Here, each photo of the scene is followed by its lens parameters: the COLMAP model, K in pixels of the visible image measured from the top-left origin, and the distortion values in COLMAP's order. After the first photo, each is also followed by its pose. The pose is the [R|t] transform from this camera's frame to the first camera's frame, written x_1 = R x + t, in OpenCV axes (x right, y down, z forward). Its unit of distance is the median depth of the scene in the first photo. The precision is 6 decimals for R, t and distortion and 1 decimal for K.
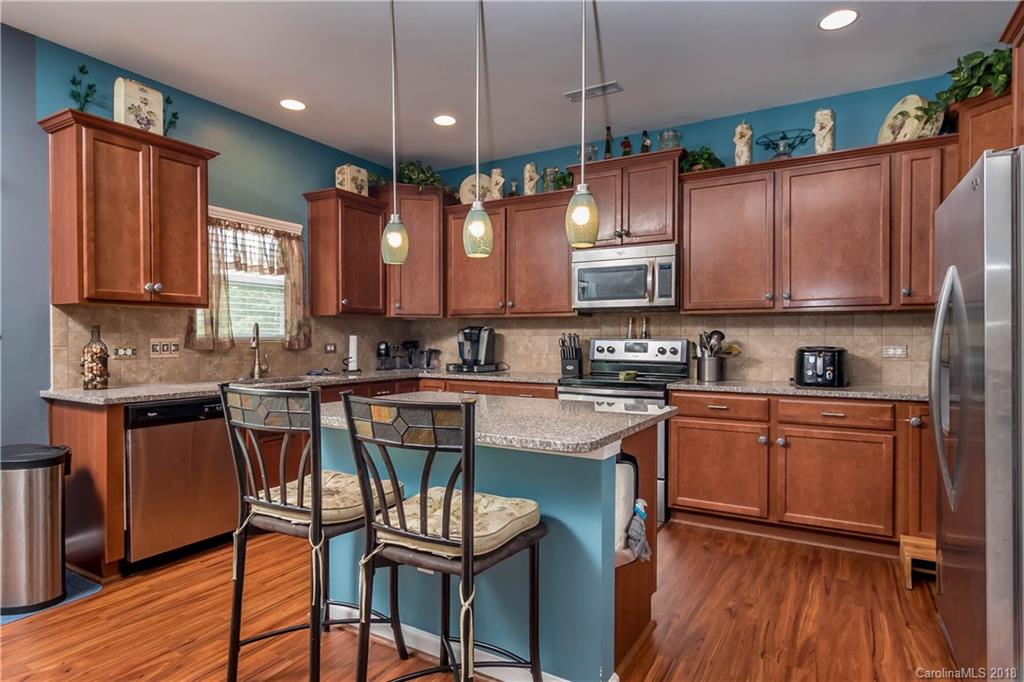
lens RADIAL K [[567.6, 0, 517.4], [0, 567.6, 350.5], [0, 0, 1]] dist [-0.005495, 0.001488]
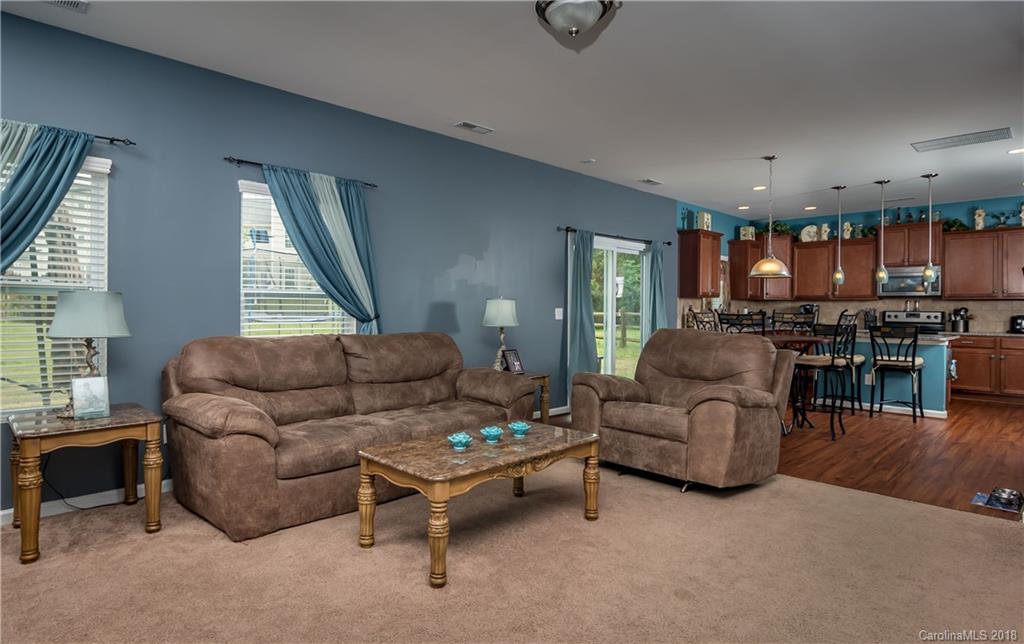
lens RADIAL K [[567.5, 0, 486.1], [0, 567.5, 313.9], [0, 0, 1]] dist [-0.002481, -0.003368]
pose [[0.958964, 0.007283, -0.283436, -0.645060], [-0.010889, 0.999879, -0.011150, 0.027423], [0.283320, 0.013779, 0.958926, -1.291052]]
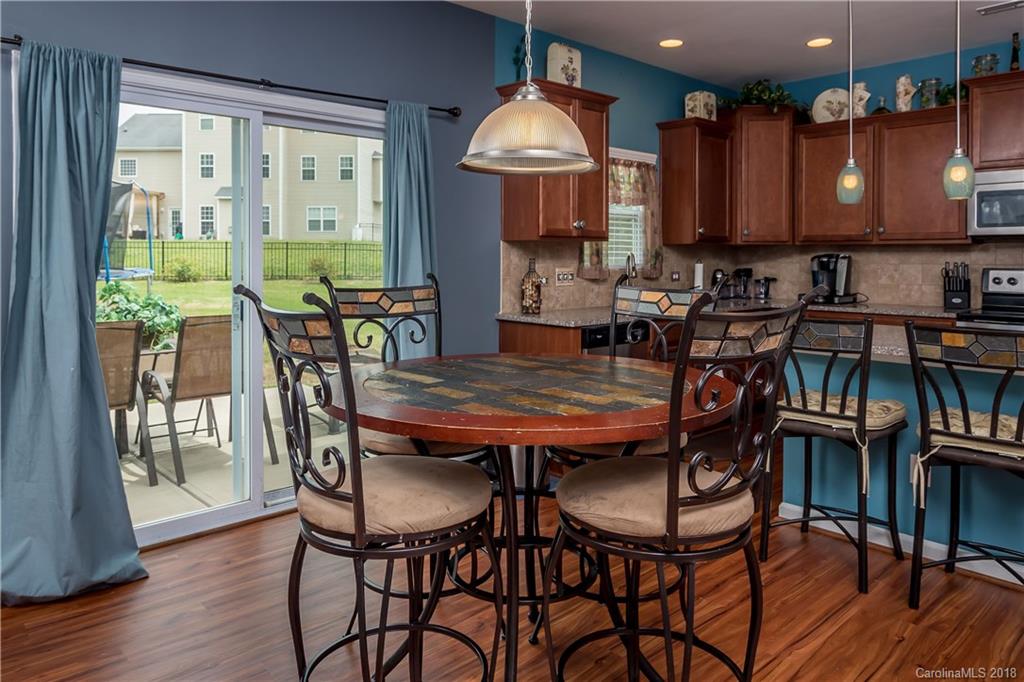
lens RADIAL K [[712.2, 0, 510.9], [0, 712.2, 261.1], [0, 0, 1]] dist [-0.000669, -0.002656]
pose [[0.955999, 0.001229, -0.293367, -0.255327], [-0.005788, 0.999876, -0.014671, -0.011729], [0.293312, 0.015723, 0.955887, -0.284462]]
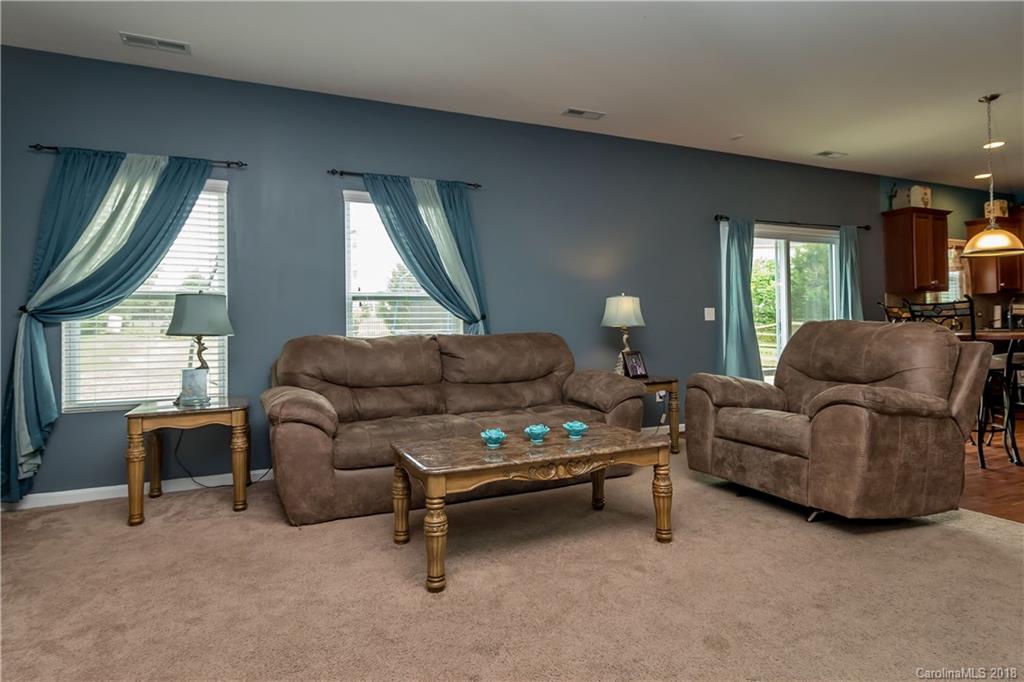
lens RADIAL K [[567.6, 0, 503.2], [0, 567.6, 321.0], [0, 0, 1]] dist [-0.005495, 0.001488]
pose [[0.806850, -0.024525, -0.590247, -0.502421], [0.007080, 0.999468, -0.031850, 0.061334], [0.590714, 0.021520, 0.806594, -1.156791]]
